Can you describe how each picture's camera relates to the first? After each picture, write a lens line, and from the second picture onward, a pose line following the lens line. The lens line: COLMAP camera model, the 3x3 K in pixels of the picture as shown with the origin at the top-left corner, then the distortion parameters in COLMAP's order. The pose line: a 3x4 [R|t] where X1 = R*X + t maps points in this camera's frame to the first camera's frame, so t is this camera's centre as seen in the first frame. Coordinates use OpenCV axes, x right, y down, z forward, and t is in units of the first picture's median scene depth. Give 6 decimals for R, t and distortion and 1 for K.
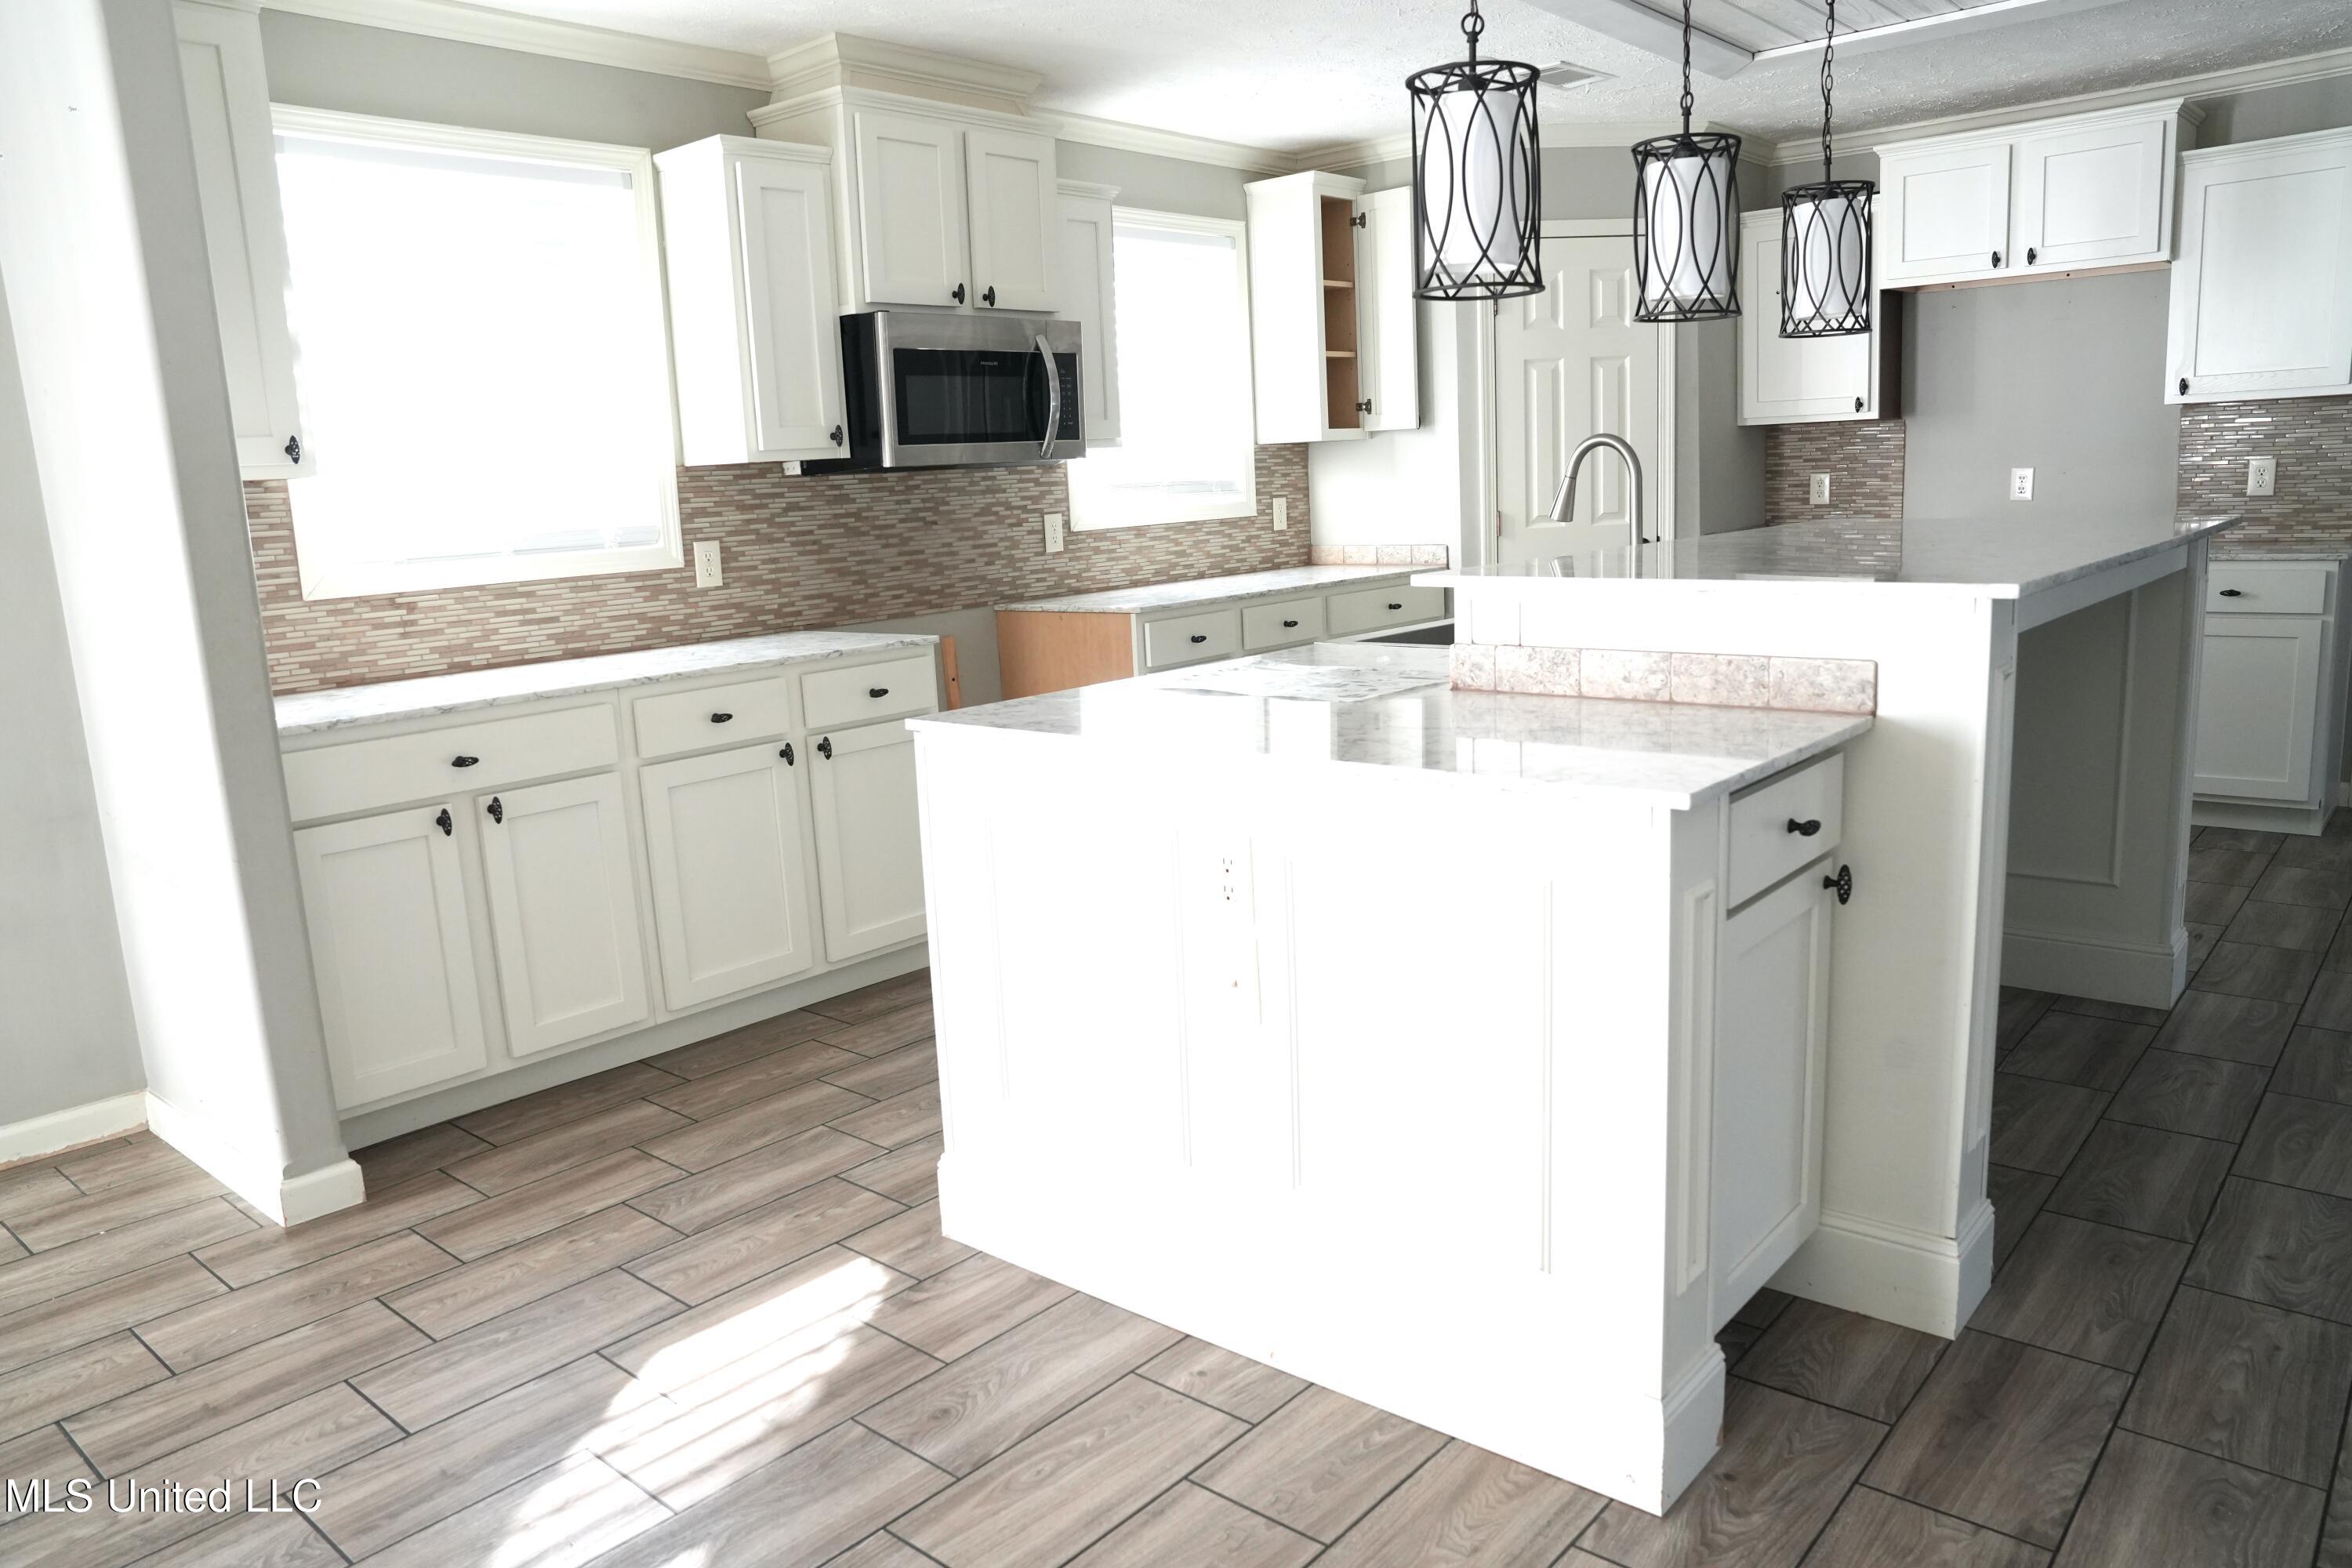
lens RADIAL K [[1603.5, 0, 1173.1], [0, 1603.5, 774.9], [0, 0, 1]] dist [-0.029149, 0.008746]
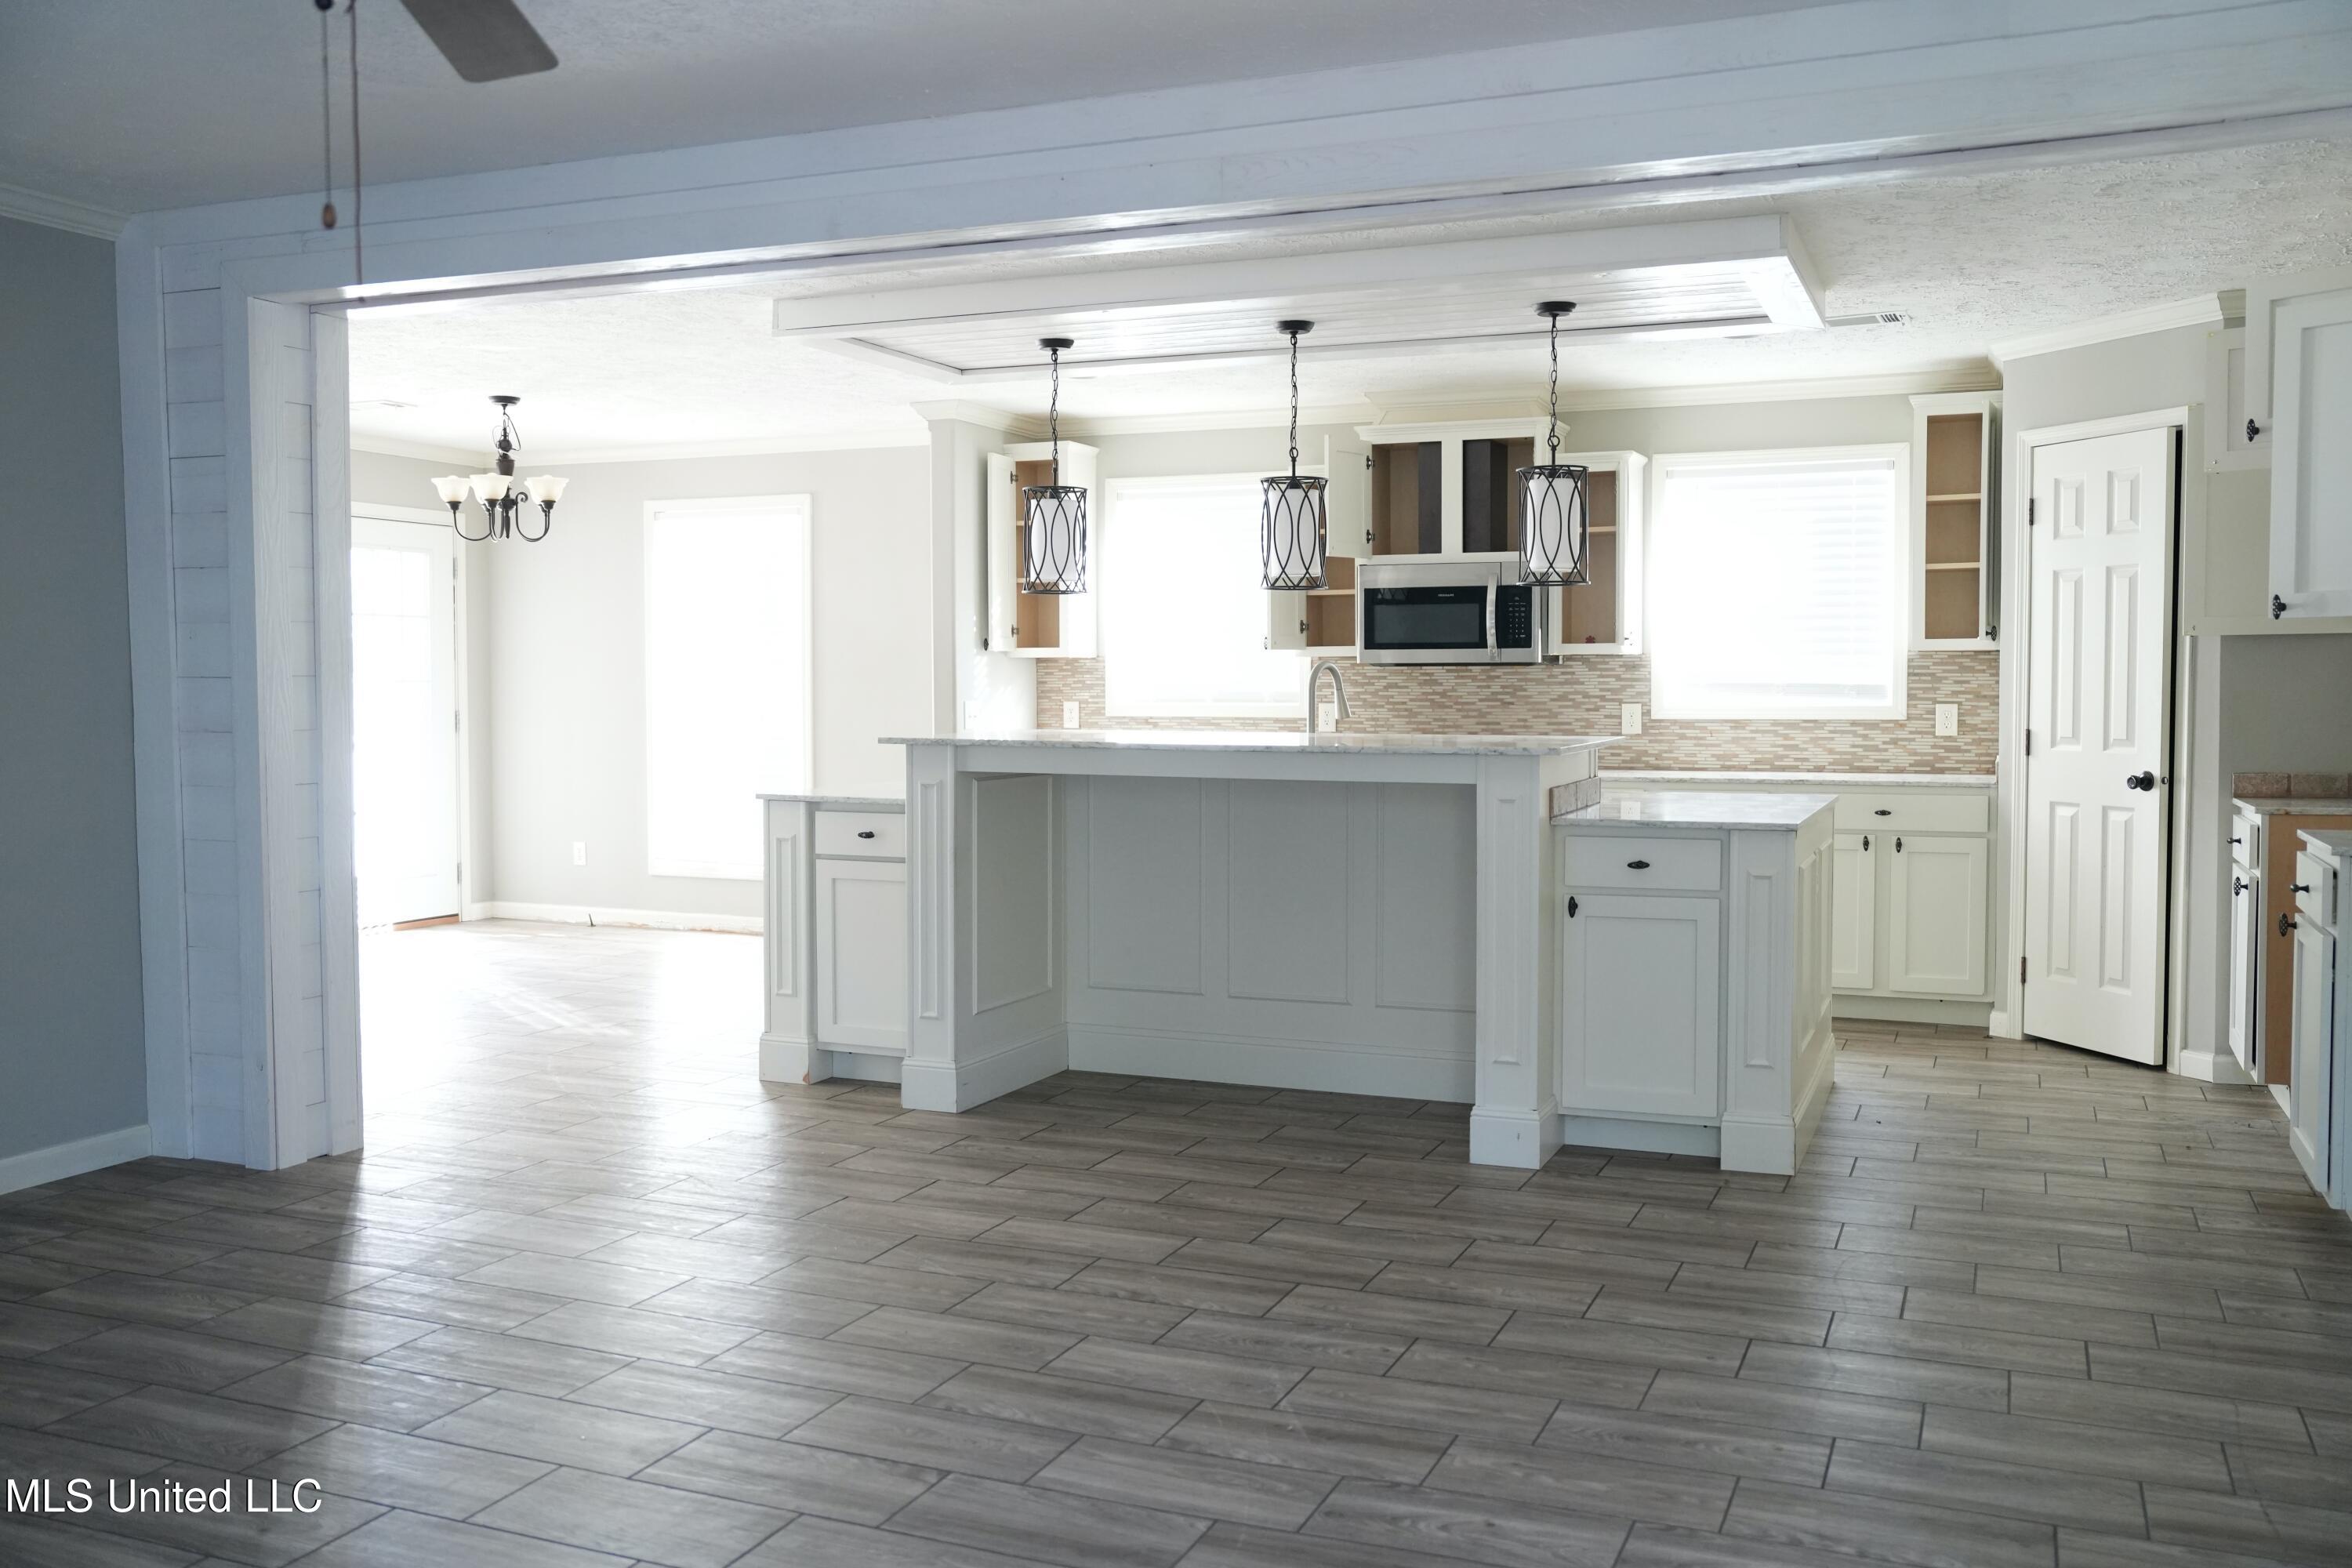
lens RADIAL K [[2031.3, 0, 1170.3], [0, 2031.3, 787.9], [0, 0, 1]] dist [0.089033, 0.004245]
pose [[0.323565, 0.094184, -0.941507, 1.320710], [-0.193347, 0.980620, 0.031649, -0.079251], [0.926241, 0.171797, 0.335505, 0.142445]]
